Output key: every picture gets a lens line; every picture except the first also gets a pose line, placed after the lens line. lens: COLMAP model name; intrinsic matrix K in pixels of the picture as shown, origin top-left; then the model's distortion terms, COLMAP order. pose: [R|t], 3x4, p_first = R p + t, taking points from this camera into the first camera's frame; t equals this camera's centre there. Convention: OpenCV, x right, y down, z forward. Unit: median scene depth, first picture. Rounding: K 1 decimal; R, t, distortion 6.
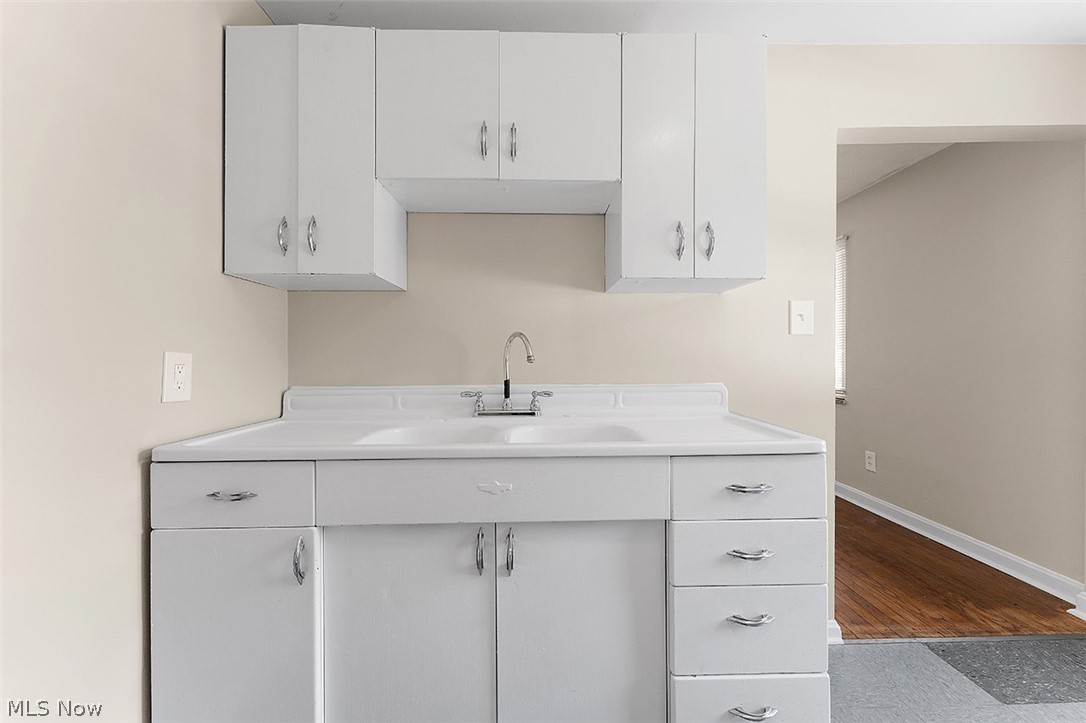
lens RADIAL K [[439.8, 0, 543.0], [0, 439.8, 361.5], [0, 0, 1]] dist [-0.000732, 0.000123]
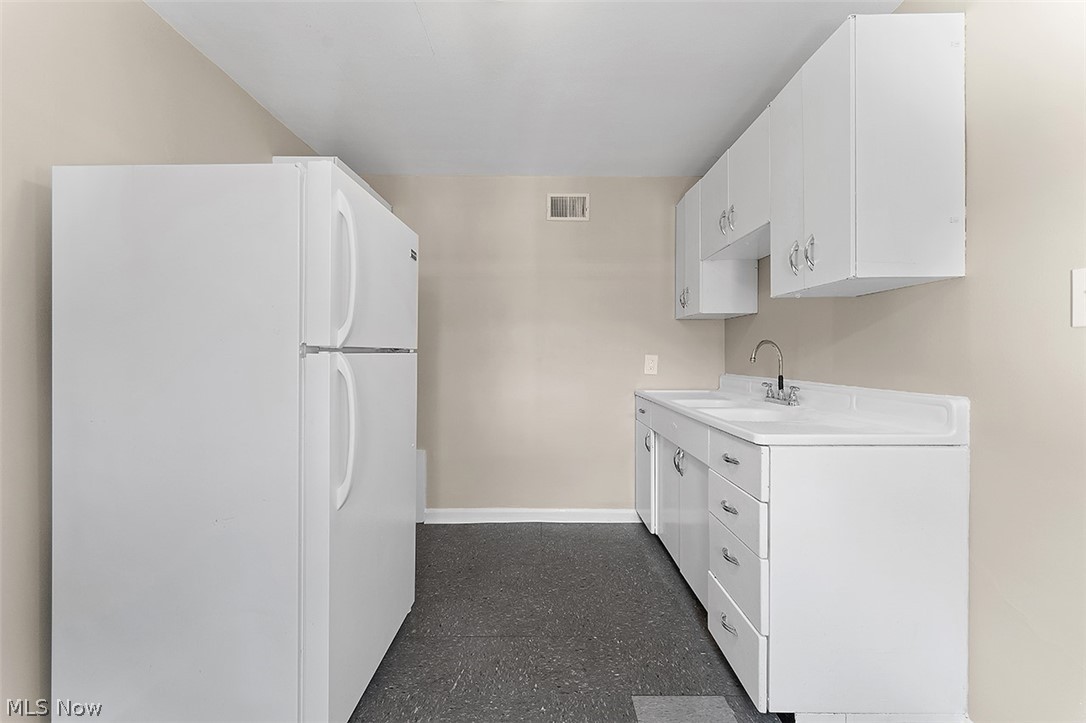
lens RADIAL K [[437.8, 0, 540.3], [0, 437.8, 348.7], [0, 0, 1]] dist [-0.000156, 0.000015]
pose [[-0.021538, -0.006457, -0.999747, 1.254189], [-0.005037, 0.999967, -0.006350, -0.026452], [0.999755, 0.004899, -0.021569, 0.313935]]
